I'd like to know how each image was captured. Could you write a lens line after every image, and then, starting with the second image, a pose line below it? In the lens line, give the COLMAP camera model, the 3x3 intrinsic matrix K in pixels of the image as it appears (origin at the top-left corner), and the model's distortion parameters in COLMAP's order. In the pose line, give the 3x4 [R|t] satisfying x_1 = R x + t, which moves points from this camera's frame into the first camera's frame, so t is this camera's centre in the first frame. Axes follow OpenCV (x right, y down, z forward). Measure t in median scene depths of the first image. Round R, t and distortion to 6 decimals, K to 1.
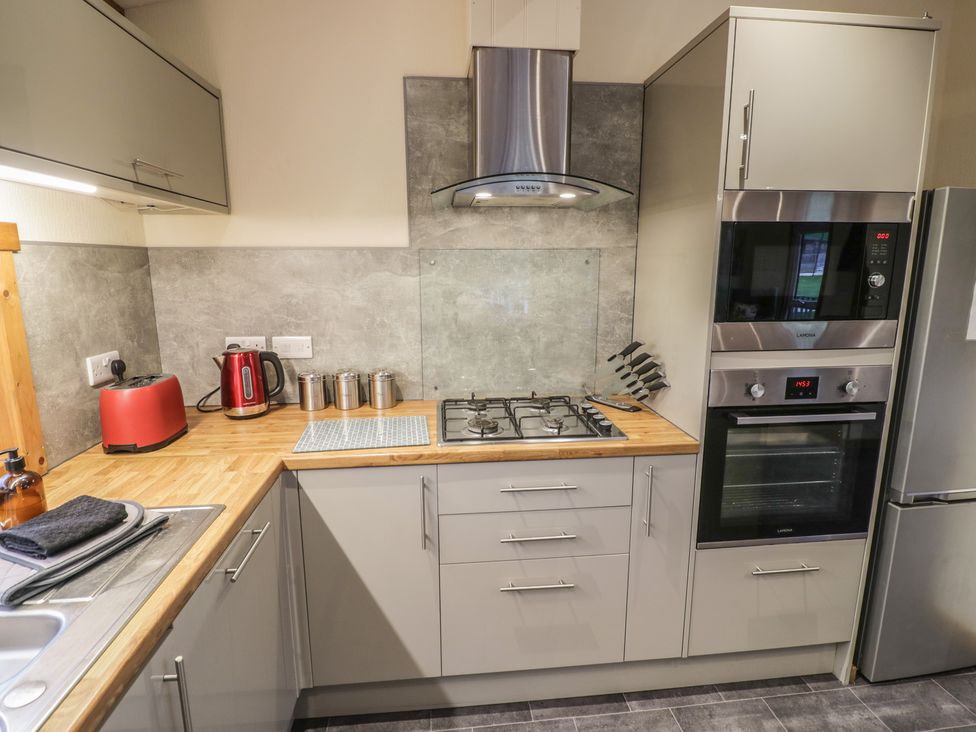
lens RADIAL K [[505.6, 0, 484.8], [0, 505.6, 359.8], [0, 0, 1]] dist [-0.002933, -0.012569]
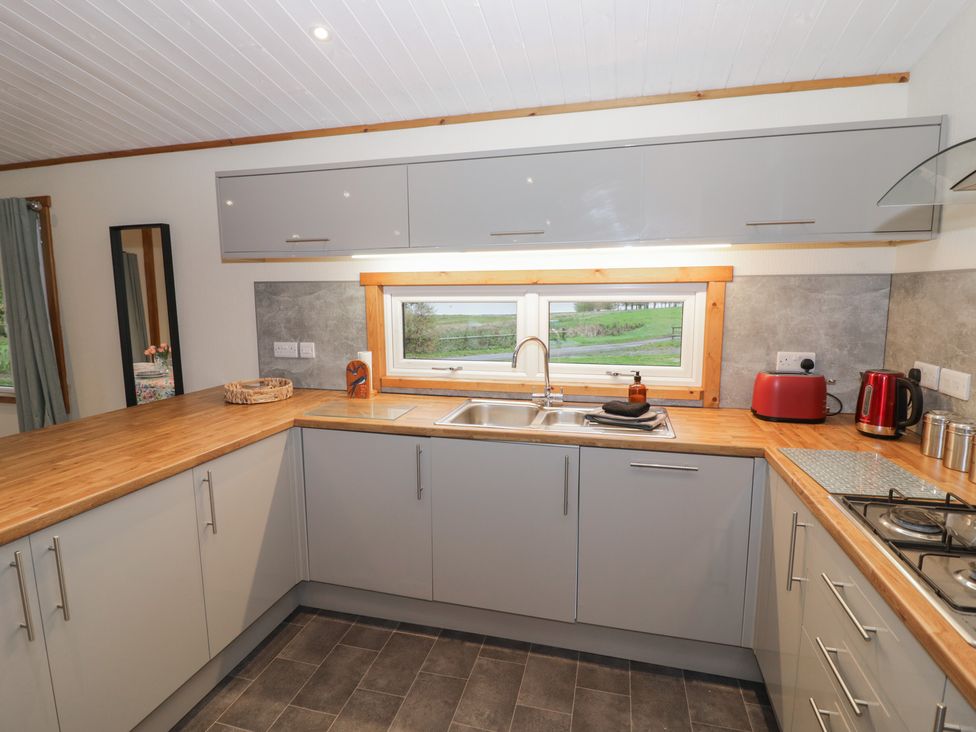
lens RADIAL K [[505.6, 0, 488.8], [0, 505.6, 361.7], [0, 0, 1]] dist [-0.002933, -0.012569]
pose [[-0.334599, 0.133327, -0.932881, 0.717521], [-0.165995, 0.966123, 0.197616, -0.103105], [0.927626, 0.220976, -0.301132, 0.537396]]
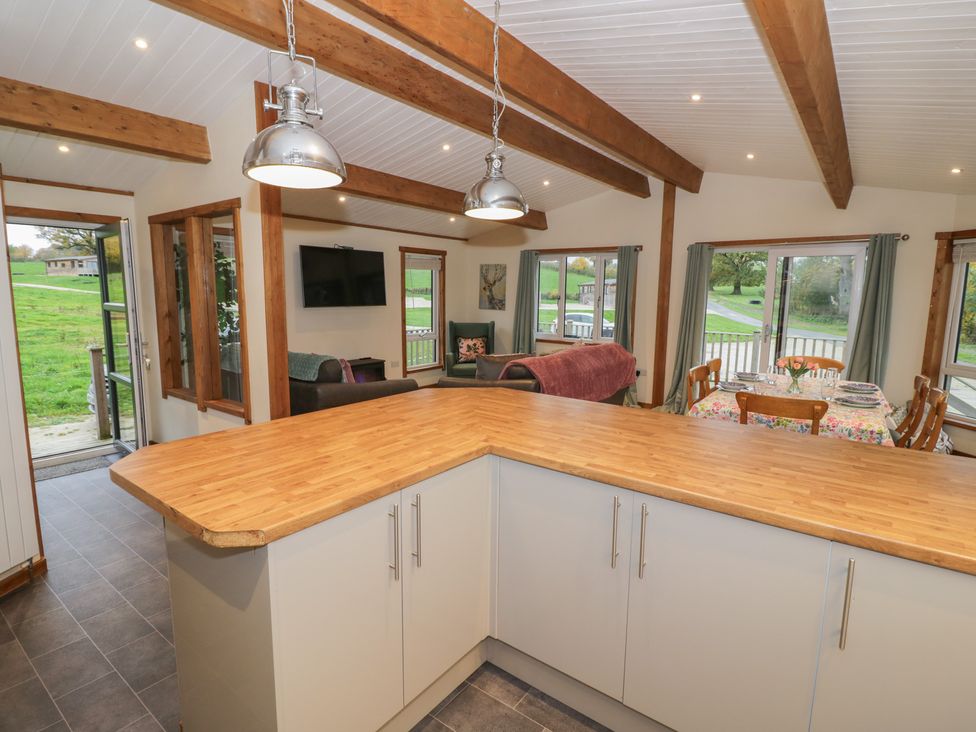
lens RADIAL K [[505.6, 0, 493.4], [0, 505.6, 362.6], [0, 0, 1]] dist [-0.002933, -0.012569]
pose [[-0.747213, -0.102288, 0.656665, 0.009875], [0.110683, 0.955131, 0.274725, -0.102277], [-0.655302, 0.277960, -0.702365, 0.498301]]
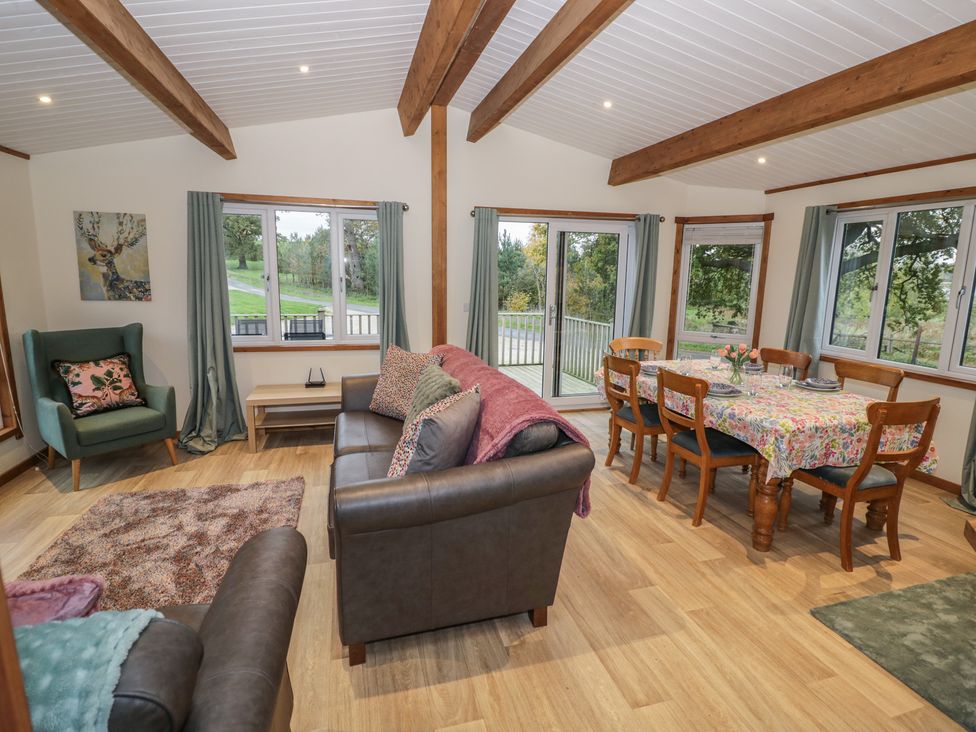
lens RADIAL K [[505.6, 0, 490.6], [0, 505.6, 361.0], [0, 0, 1]] dist [-0.002933, -0.012569]
pose [[-0.982669, 0.014858, -0.184775, 1.662470], [-0.051241, 0.936172, 0.347786, 0.036080], [0.178148, 0.351227, -0.919186, -0.194613]]
